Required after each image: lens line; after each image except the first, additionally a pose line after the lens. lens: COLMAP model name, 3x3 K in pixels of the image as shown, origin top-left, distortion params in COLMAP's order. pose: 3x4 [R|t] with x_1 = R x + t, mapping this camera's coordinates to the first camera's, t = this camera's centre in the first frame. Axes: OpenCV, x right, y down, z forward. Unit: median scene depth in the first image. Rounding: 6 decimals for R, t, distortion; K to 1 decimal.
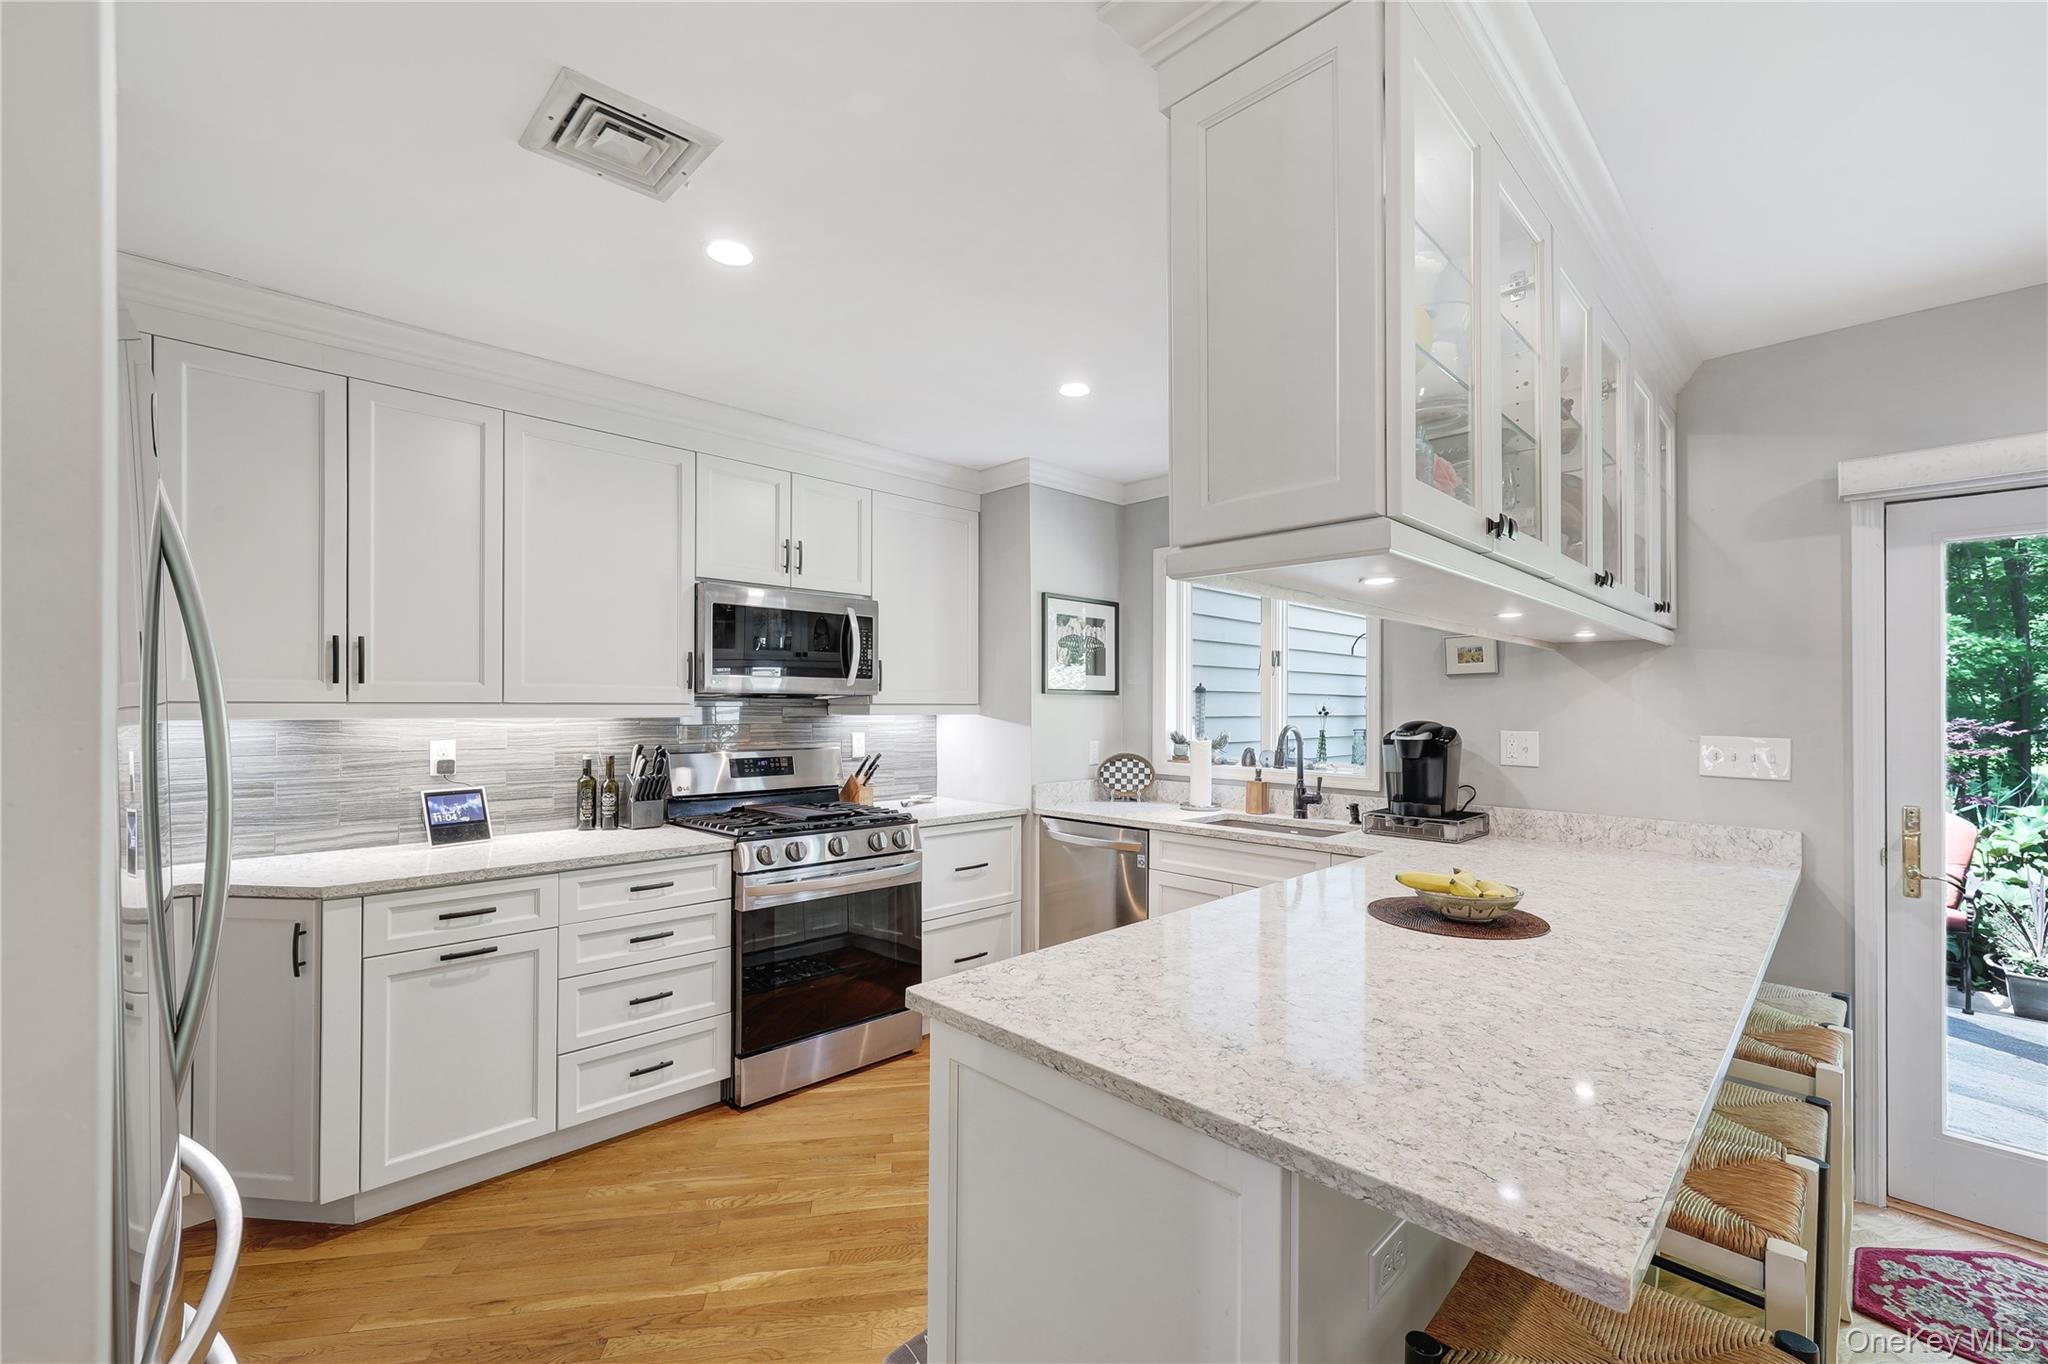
lens RADIAL K [[854.3, 0, 1049.6], [0, 854.3, 677.5], [0, 0, 1]] dist [0.000230, -0.006578]
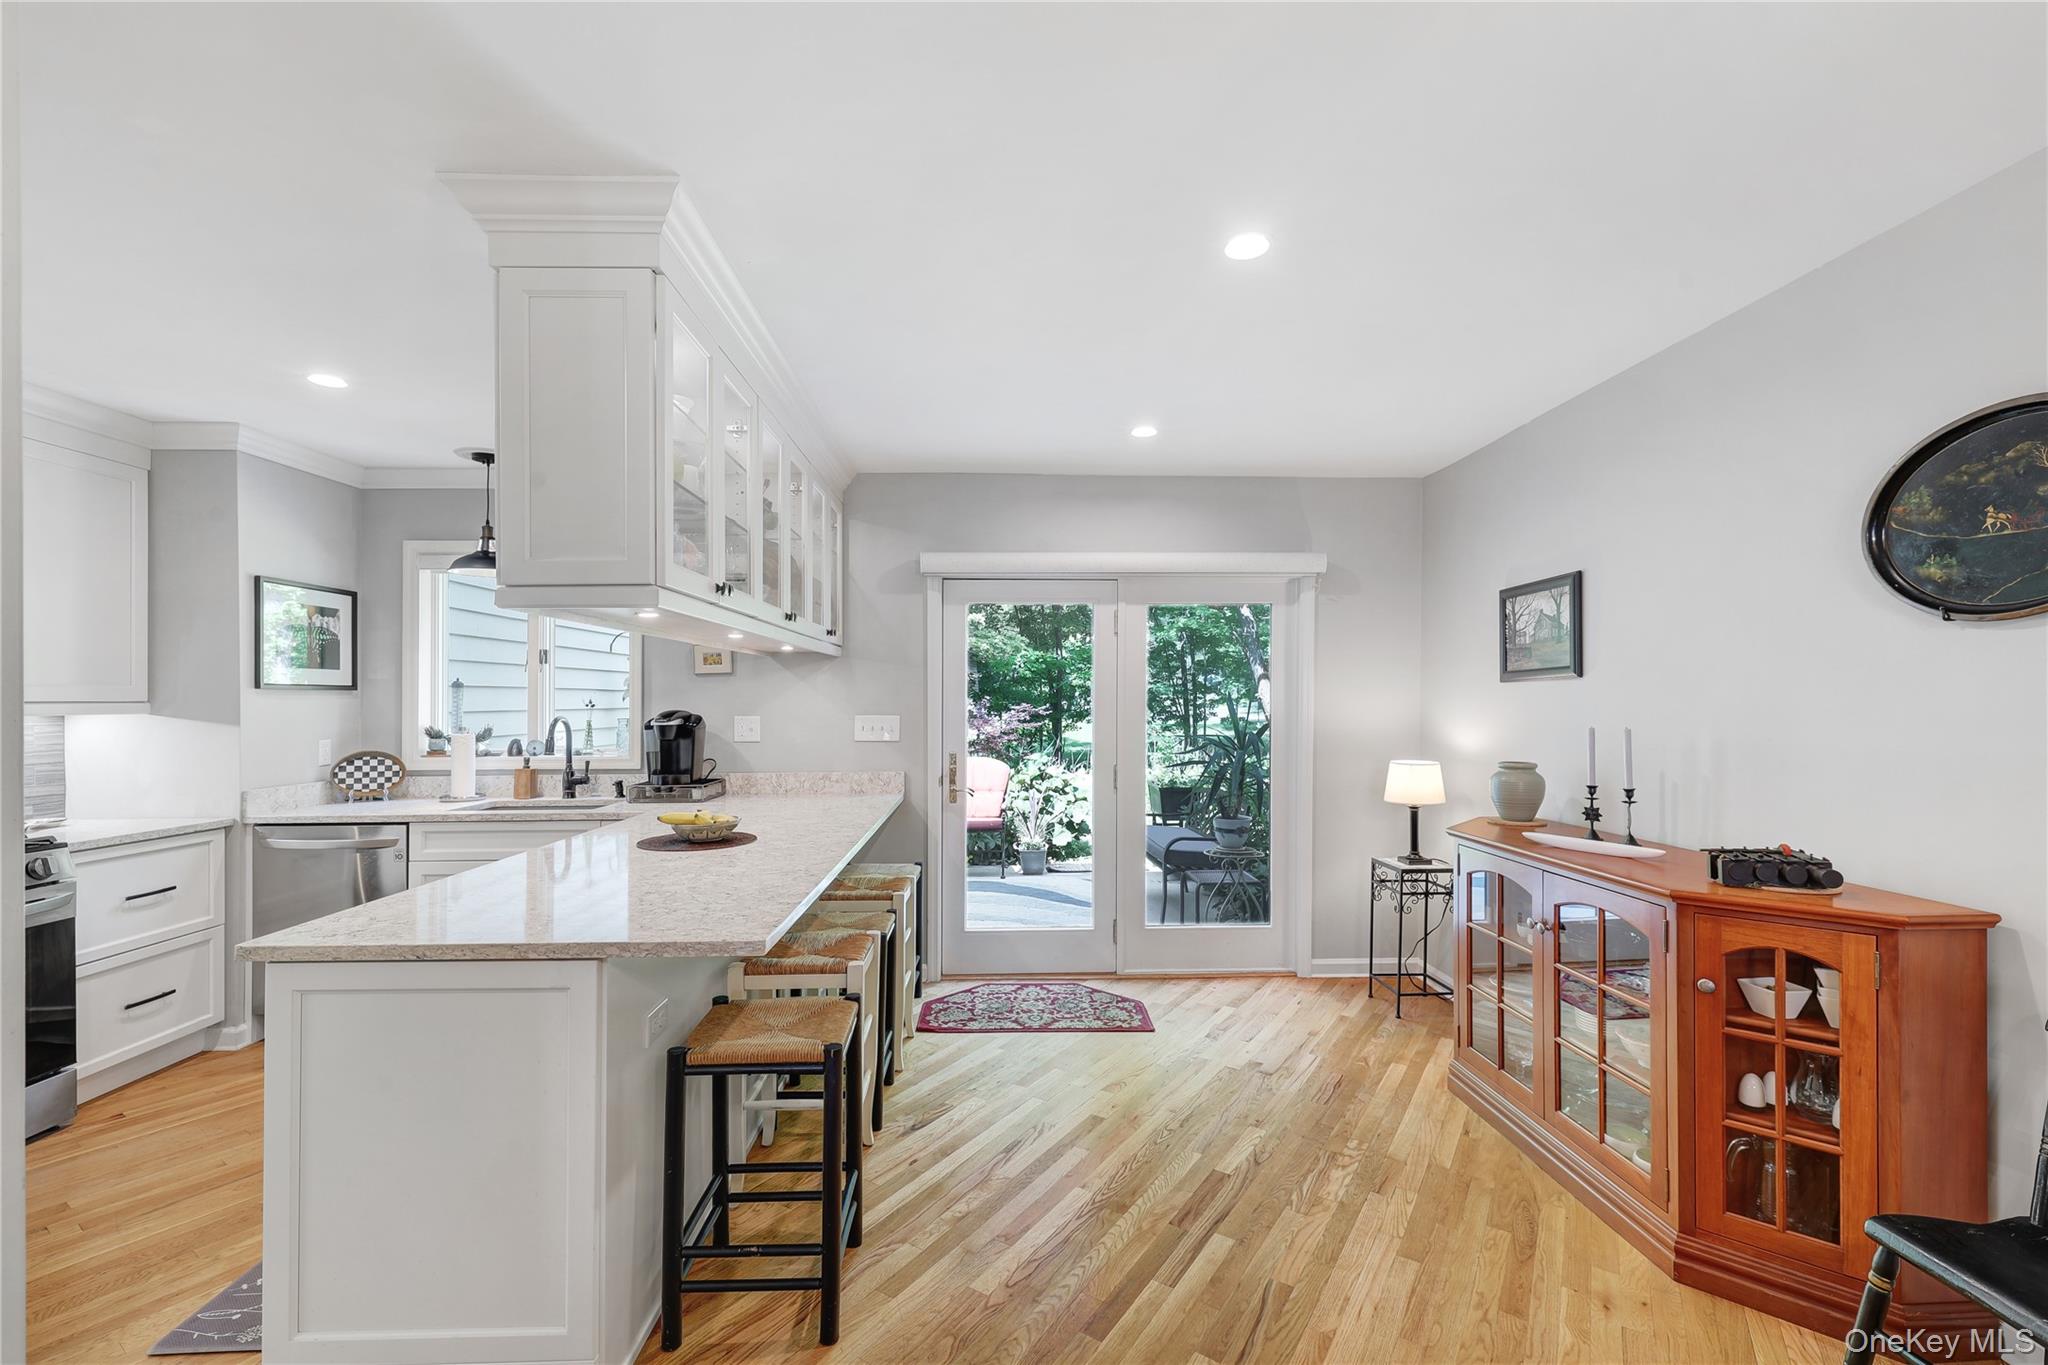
lens RADIAL K [[823.7, 0, 1028.0], [0, 823.7, 698.9], [0, 0, 1]] dist [-0.011291, -0.000204]
pose [[0.684805, -0.010908, 0.728645, -0.081253], [-0.013657, 0.999520, 0.027799, -0.005840], [-0.728598, -0.028988, 0.684327, -0.185183]]
